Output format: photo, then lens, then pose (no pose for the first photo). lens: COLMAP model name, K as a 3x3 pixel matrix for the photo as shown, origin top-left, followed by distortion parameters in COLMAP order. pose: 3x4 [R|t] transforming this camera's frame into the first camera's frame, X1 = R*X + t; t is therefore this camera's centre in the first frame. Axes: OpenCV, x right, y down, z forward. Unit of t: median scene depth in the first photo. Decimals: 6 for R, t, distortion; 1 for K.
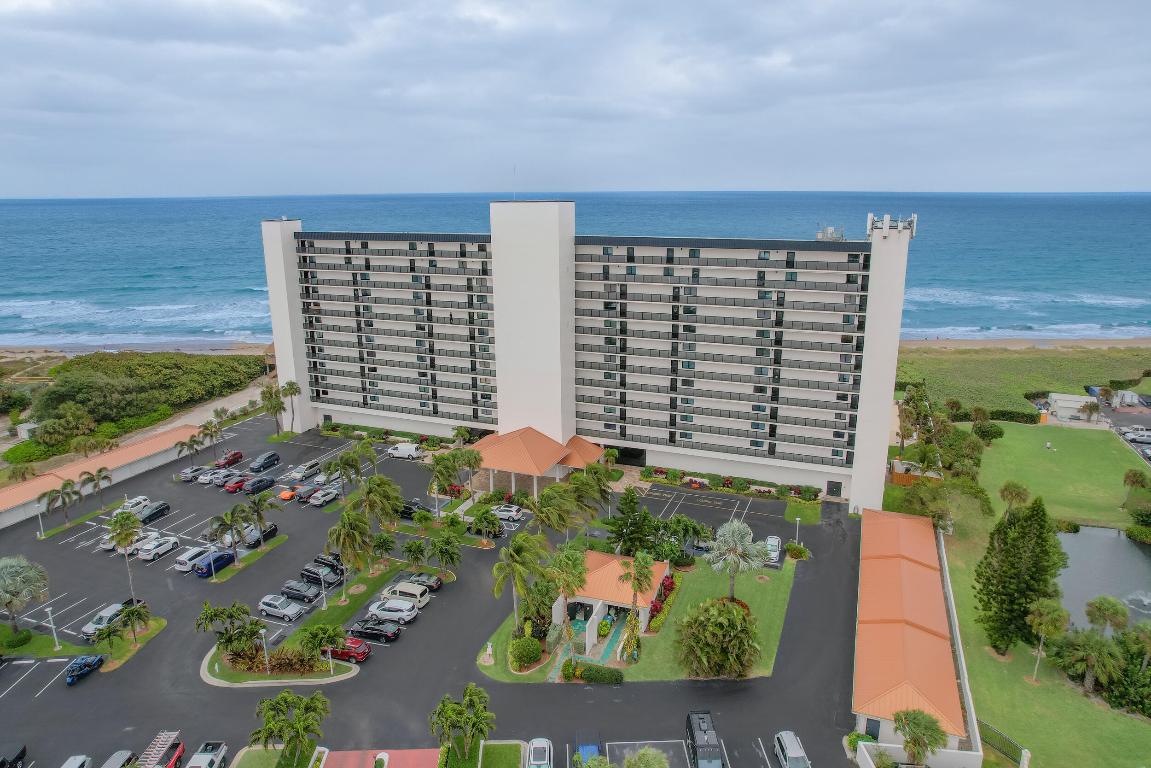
lens RADIAL K [[733.6, 0, 579.7], [0, 733.6, 385.8], [0, 0, 1]] dist [-0.078113, 0.068748]
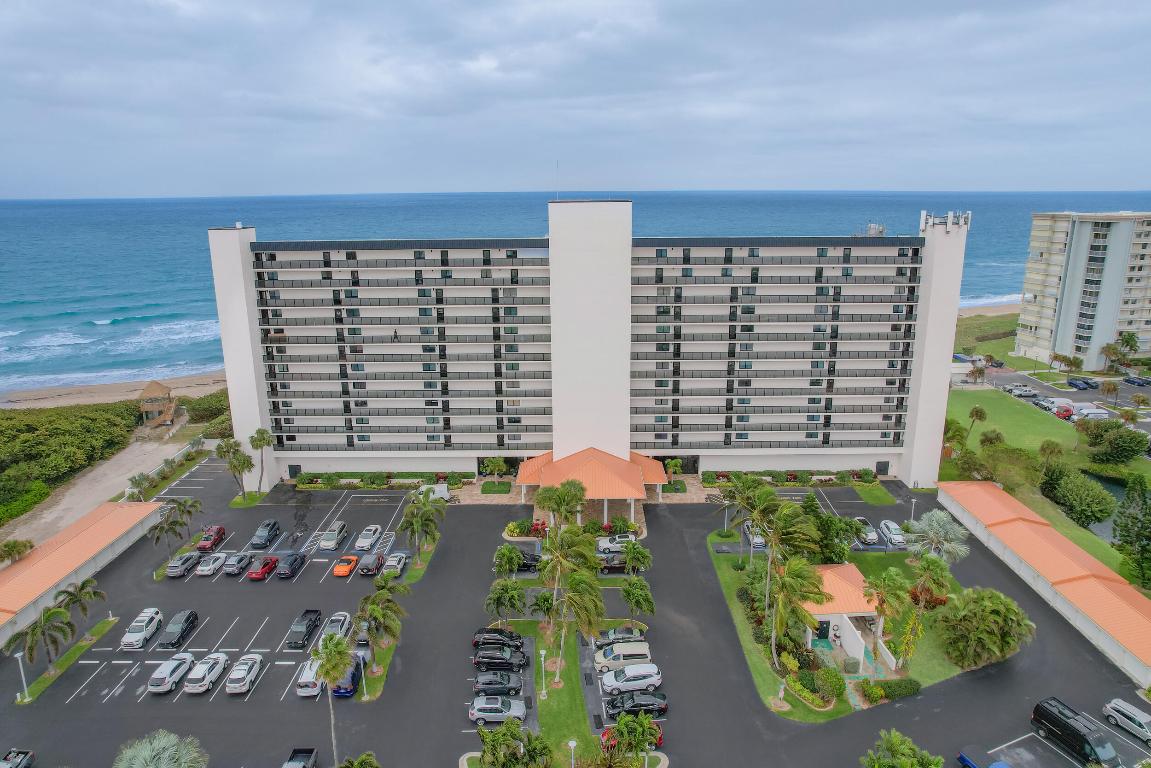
lens RADIAL K [[733.6, 0, 577.4], [0, 733.6, 382.6], [0, 0, 1]] dist [-0.078113, 0.068748]
pose [[0.931352, -0.095233, 0.351446, -0.383639], [0.097518, 0.995170, 0.011238, -0.035085], [-0.350819, 0.023806, 0.936141, 0.140830]]
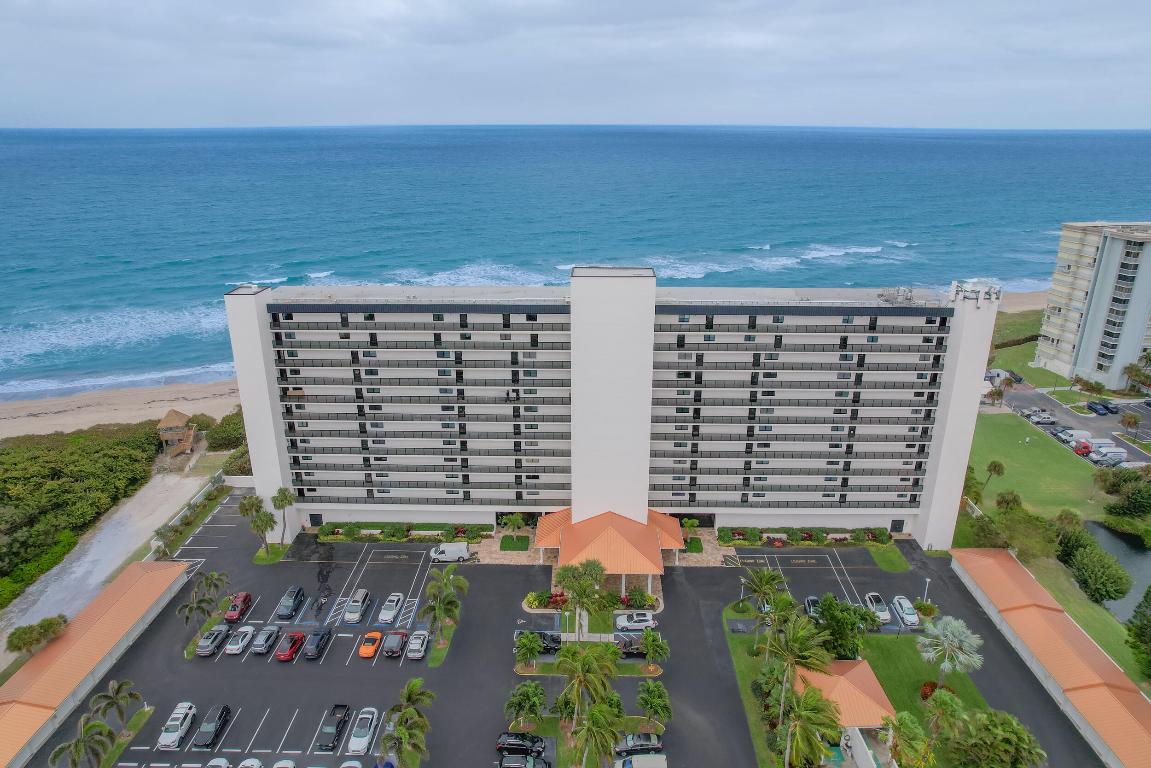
lens RADIAL K [[733.6, 0, 577.1], [0, 733.6, 380.3], [0, 0, 1]] dist [-0.078113, 0.068748]
pose [[0.936861, -0.111995, 0.331282, -0.378694], [0.085371, 0.991914, 0.093905, -0.191895], [-0.339121, -0.059694, 0.938847, 0.151299]]
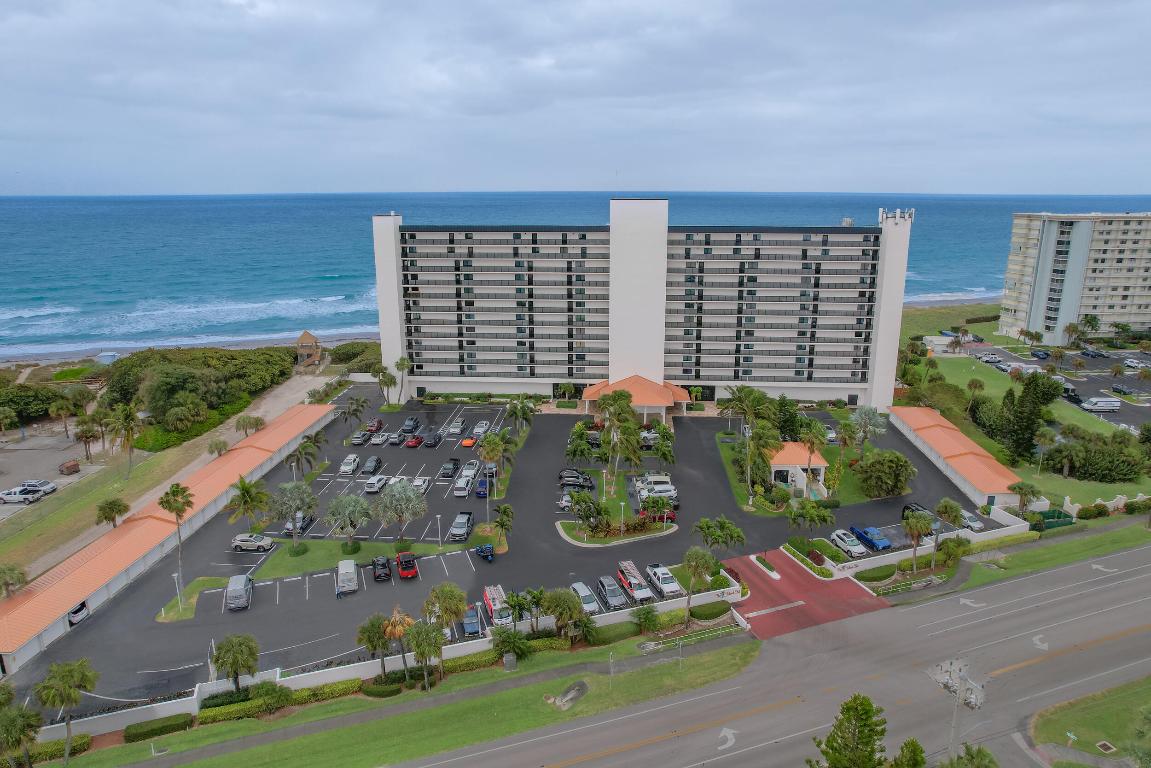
lens RADIAL K [[733.6, 0, 577.1], [0, 733.6, 386.8], [0, 0, 1]] dist [-0.078113, 0.068748]
pose [[0.952894, -0.075273, 0.293814, -0.525365], [0.075035, 0.997108, 0.012098, 0.051927], [-0.293874, 0.010518, 0.955786, -0.189517]]
